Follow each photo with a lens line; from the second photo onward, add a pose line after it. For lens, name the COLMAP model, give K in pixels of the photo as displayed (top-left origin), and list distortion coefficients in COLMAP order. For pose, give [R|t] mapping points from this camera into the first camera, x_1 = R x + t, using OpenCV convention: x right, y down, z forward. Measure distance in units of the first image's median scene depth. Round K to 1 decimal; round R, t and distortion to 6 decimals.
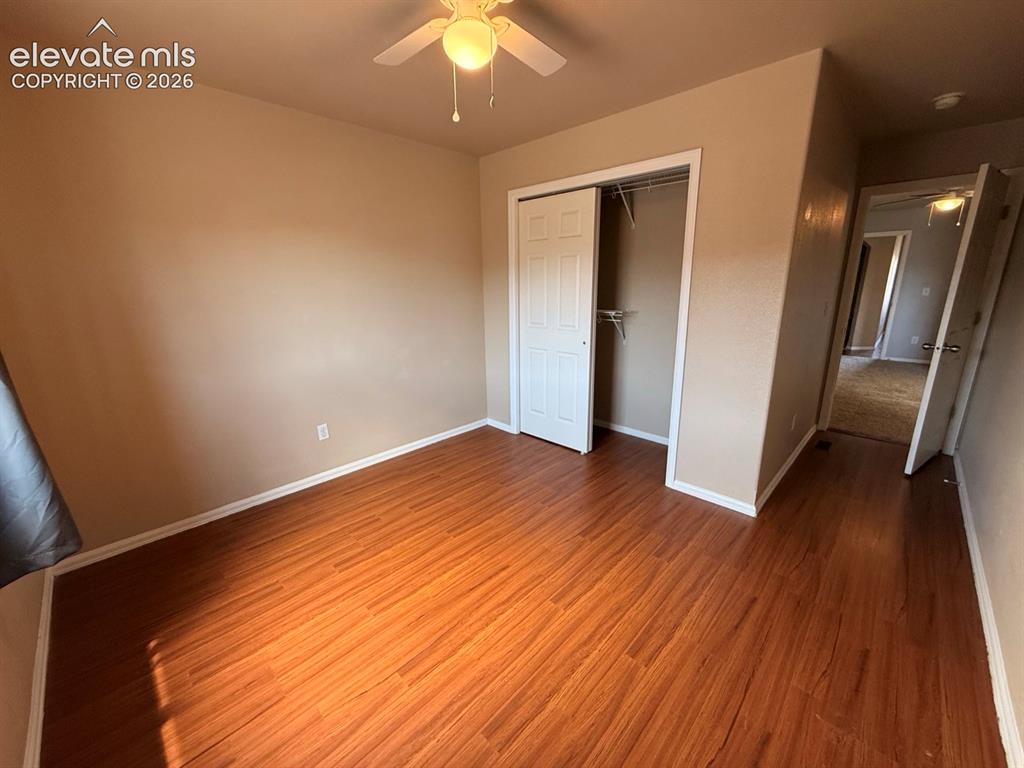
lens RADIAL K [[409.1, 0, 509.1], [0, 409.1, 382.2], [0, 0, 1]] dist [0.002138, 0.000081]
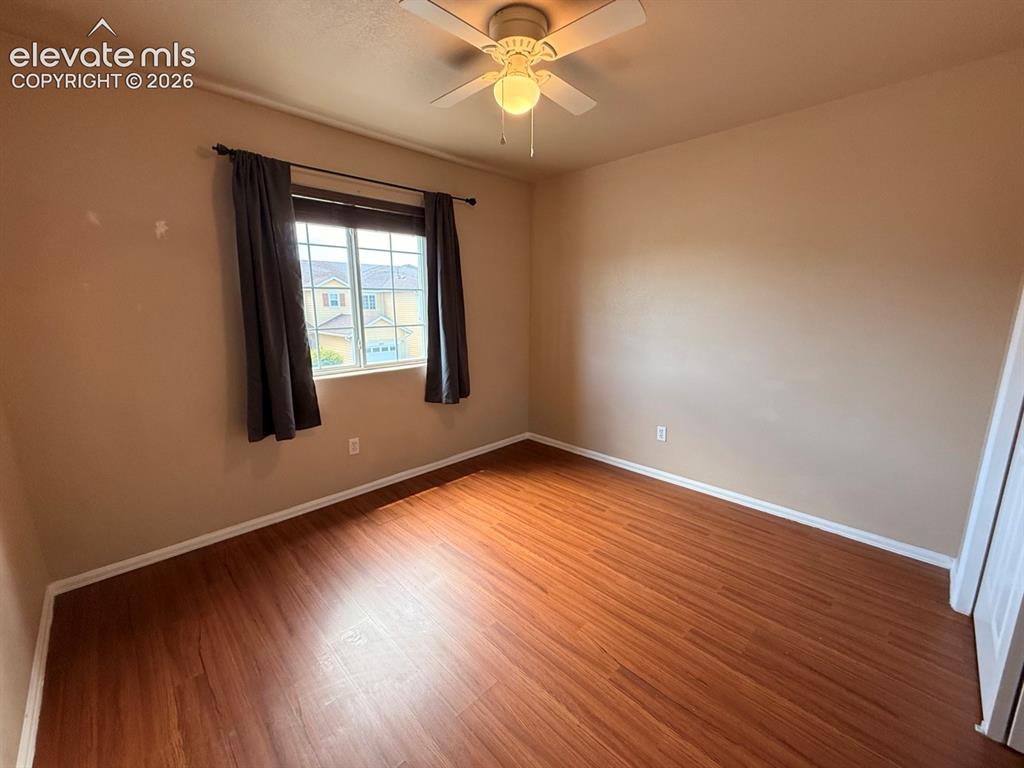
lens RADIAL K [[409.1, 0, 508.7], [0, 409.1, 382.1], [0, 0, 1]] dist [0.002138, 0.000081]
pose [[-0.014692, 0.207617, -0.978100, 0.685794], [-0.243099, 0.948113, 0.204903, -0.153761], [0.969890, 0.240785, 0.036542, 0.634310]]
